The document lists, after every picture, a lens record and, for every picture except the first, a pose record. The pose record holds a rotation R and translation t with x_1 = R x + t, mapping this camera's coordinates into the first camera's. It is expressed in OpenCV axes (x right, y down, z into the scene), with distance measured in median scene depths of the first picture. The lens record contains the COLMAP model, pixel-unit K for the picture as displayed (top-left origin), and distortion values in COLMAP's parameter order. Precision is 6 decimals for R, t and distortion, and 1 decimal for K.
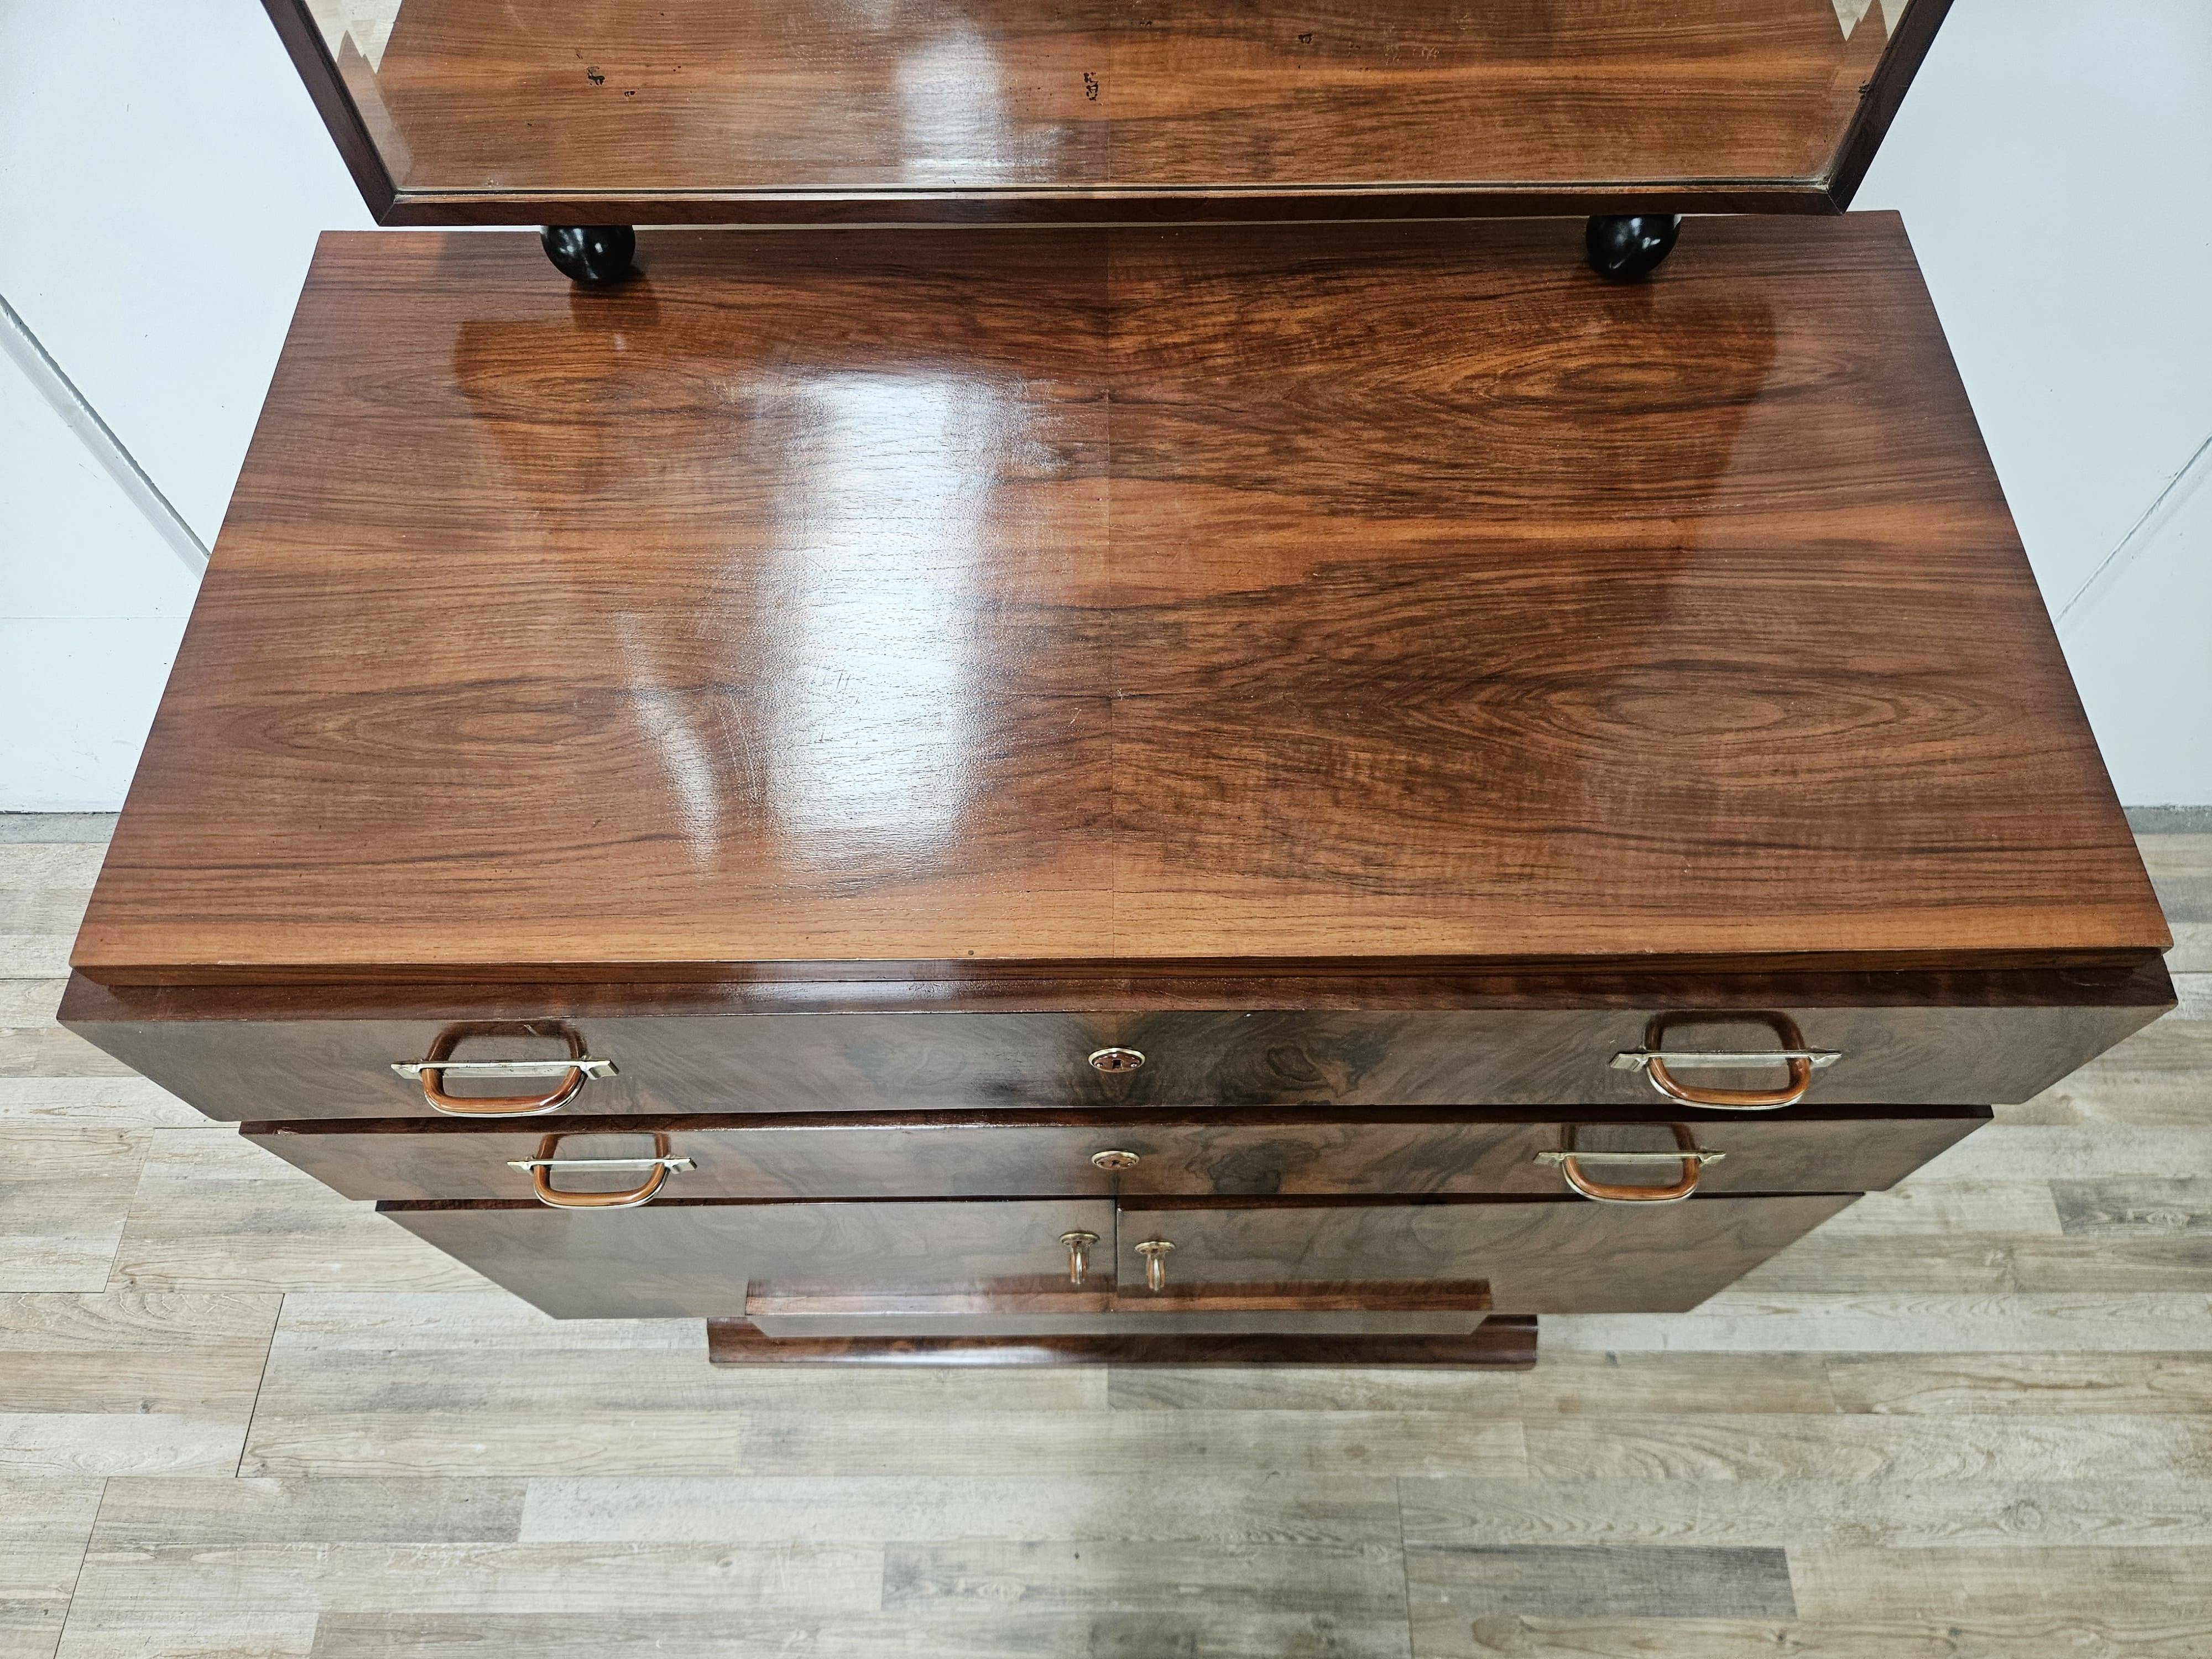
lens RADIAL K [[1496.5, 0, 1104.6], [0, 1496.5, 837.2], [0, 0, 1]] dist [0.054421, -0.061780]
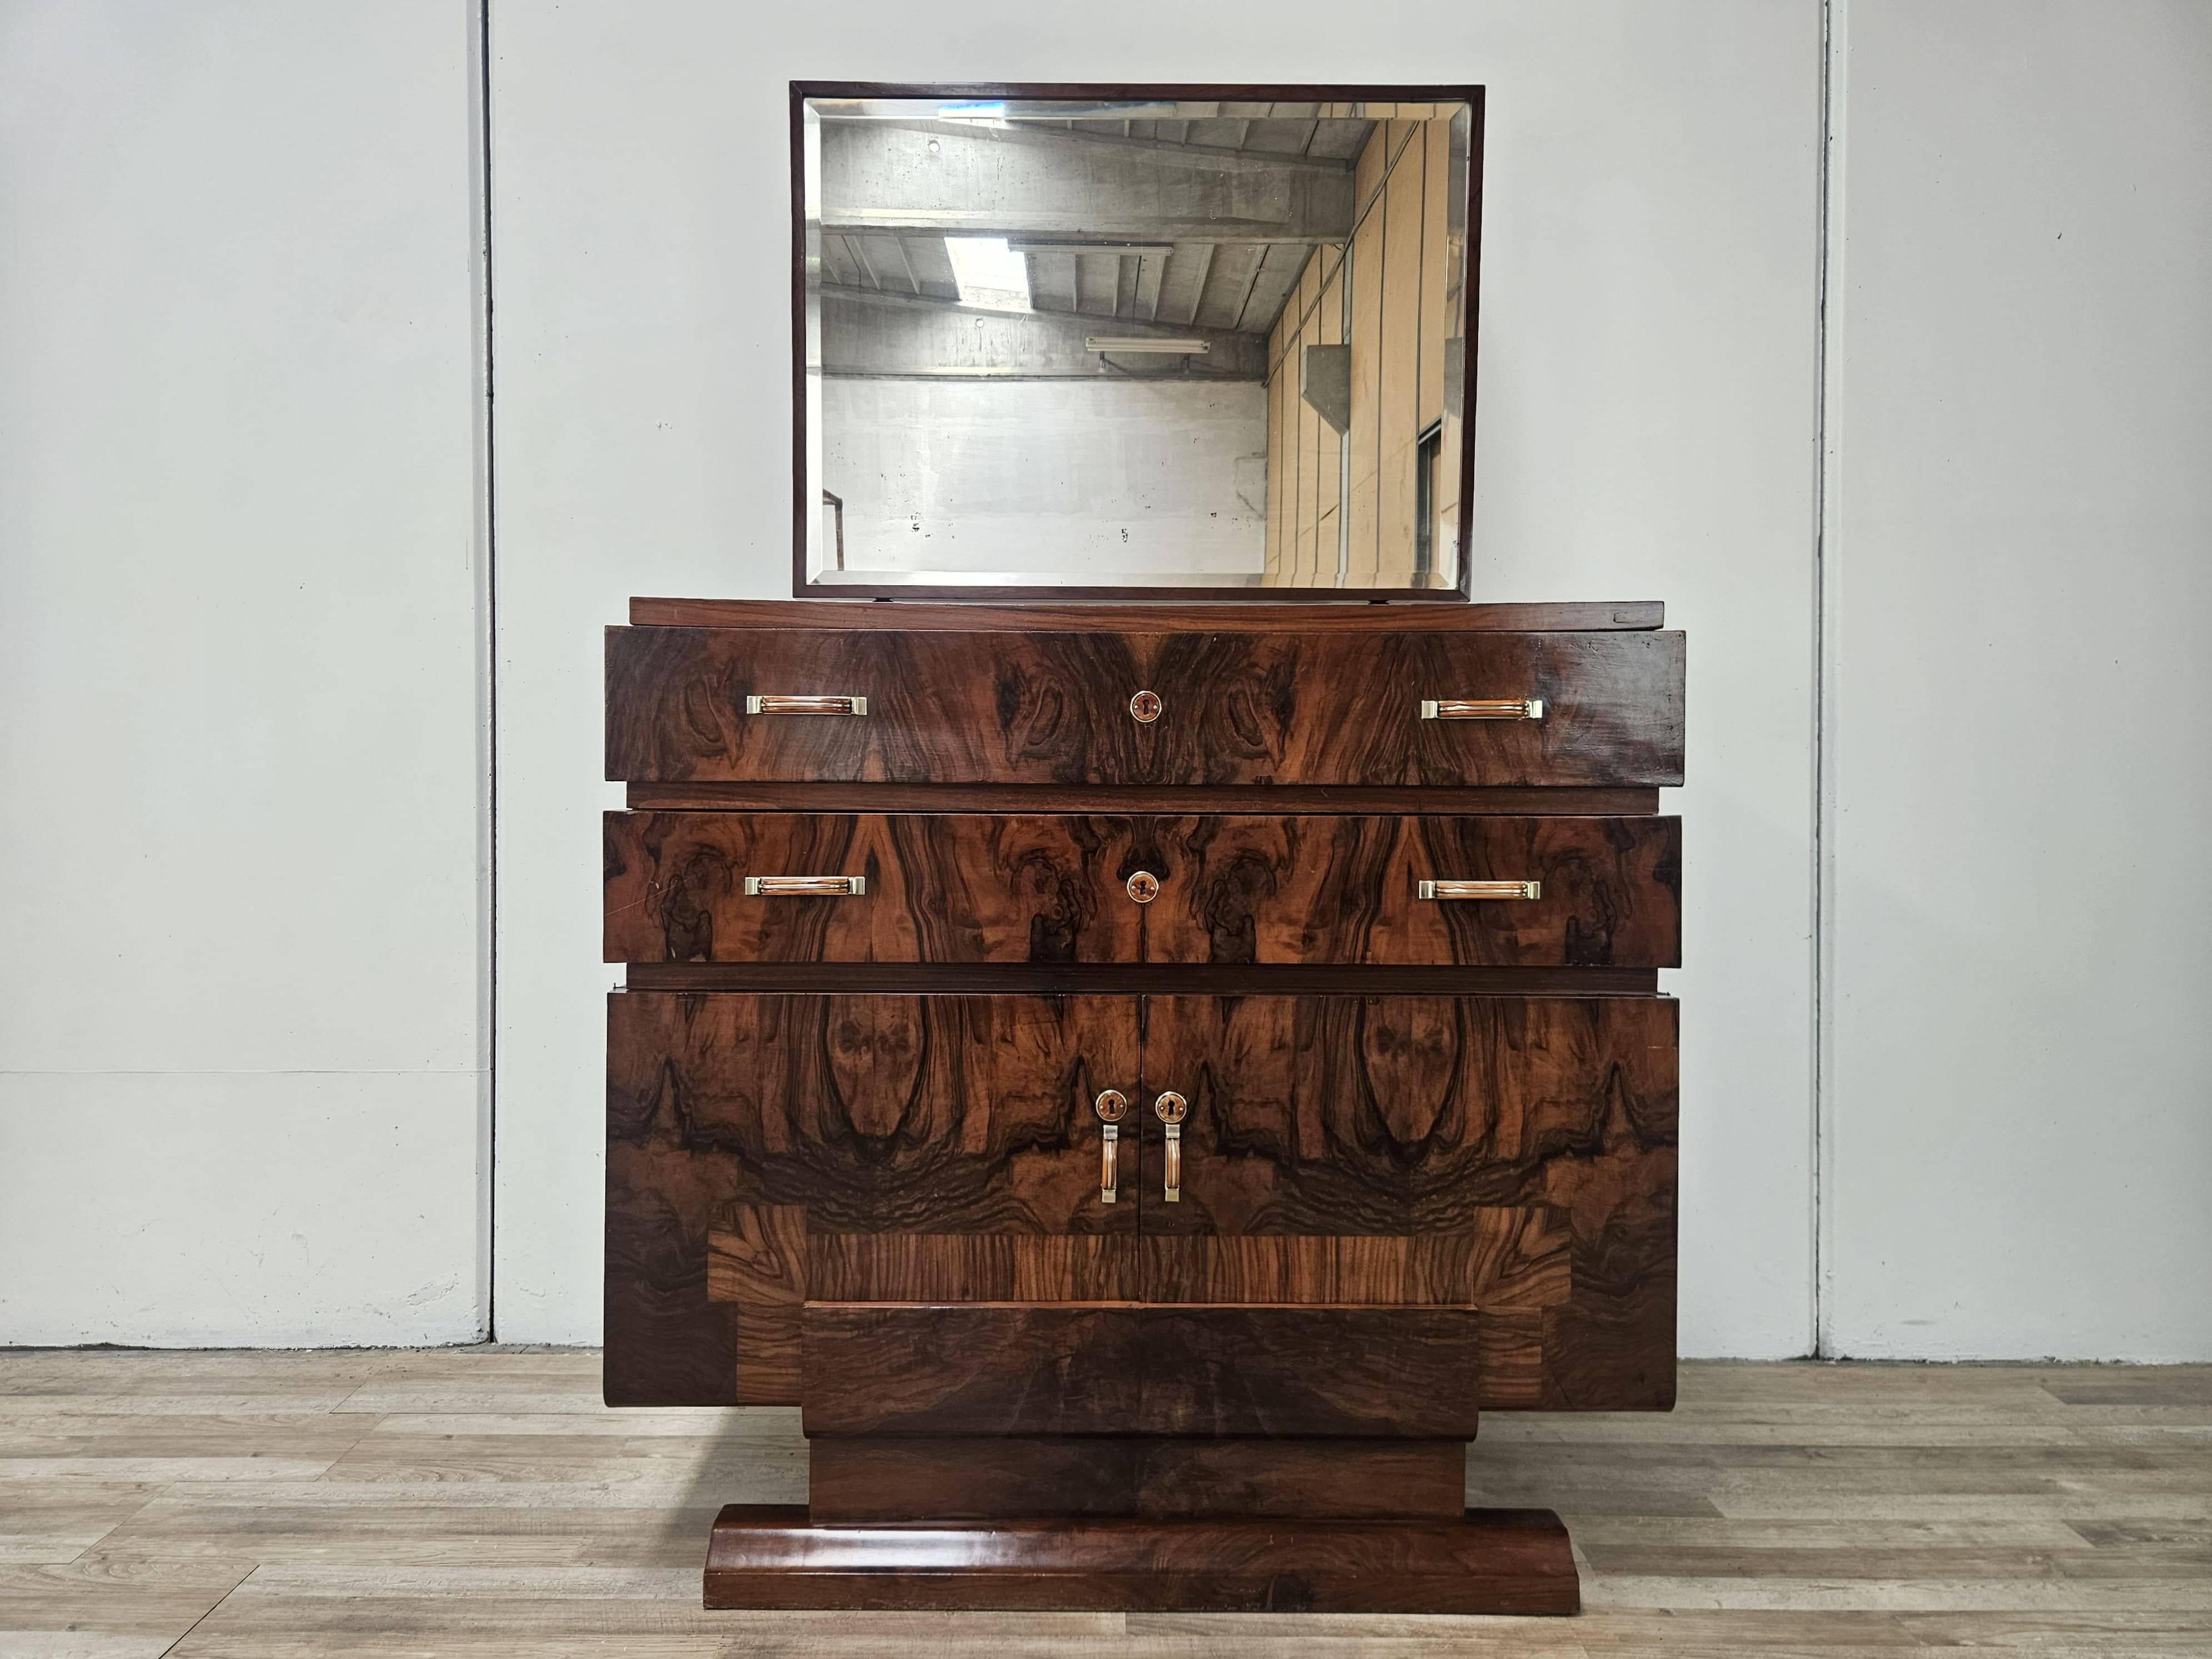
lens RADIAL K [[1491.6, 0, 1080.6], [0, 1491.6, 806.6], [0, 0, 1]] dist [0.069815, -0.073505]
pose [[0.999806, 0.019189, -0.004434, -0.032649], [-0.013399, 0.497761, -0.867211, 0.952943], [-0.014433, 0.867102, 0.497921, 0.112488]]
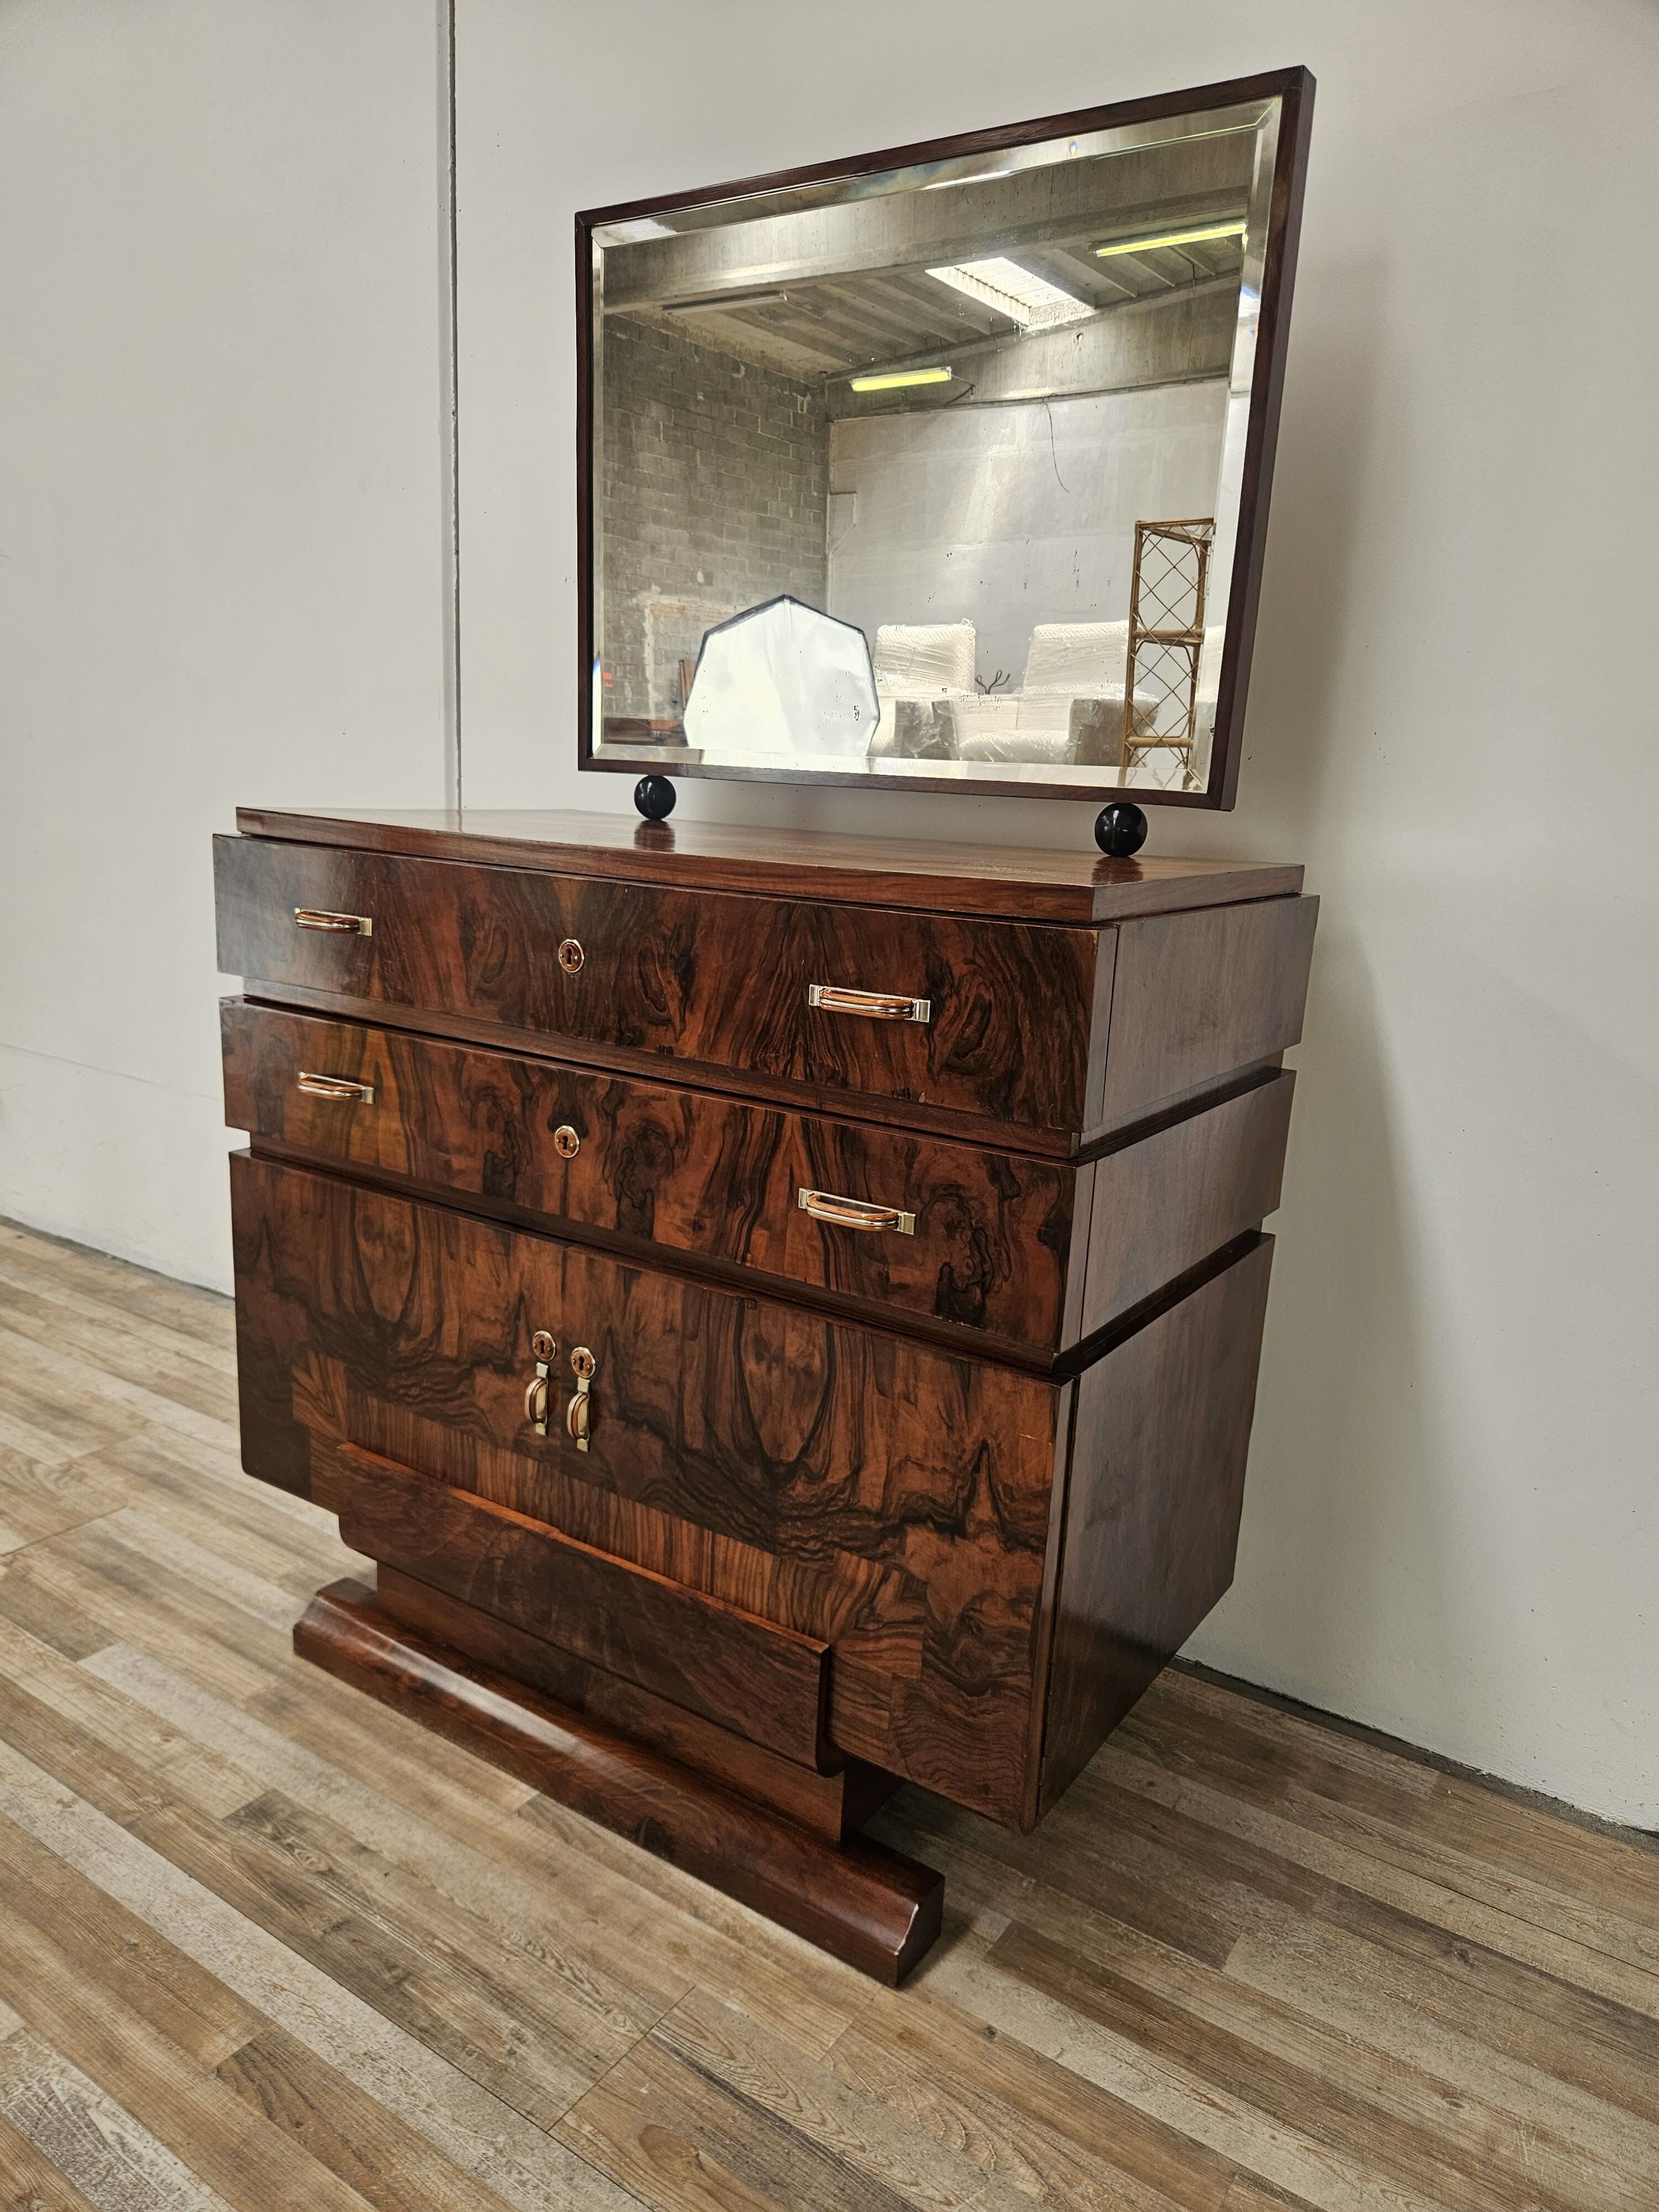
lens RADIAL K [[1497.3, 0, 838.3], [0, 1497.3, 1115.7], [0, 0, 1]] dist [0.061626, -0.064104]
pose [[0.828614, 0.179348, -0.530315, 0.644770], [-0.516988, 0.608555, -0.601983, 0.608293], [0.214762, 0.772978, 0.596977, 0.100008]]
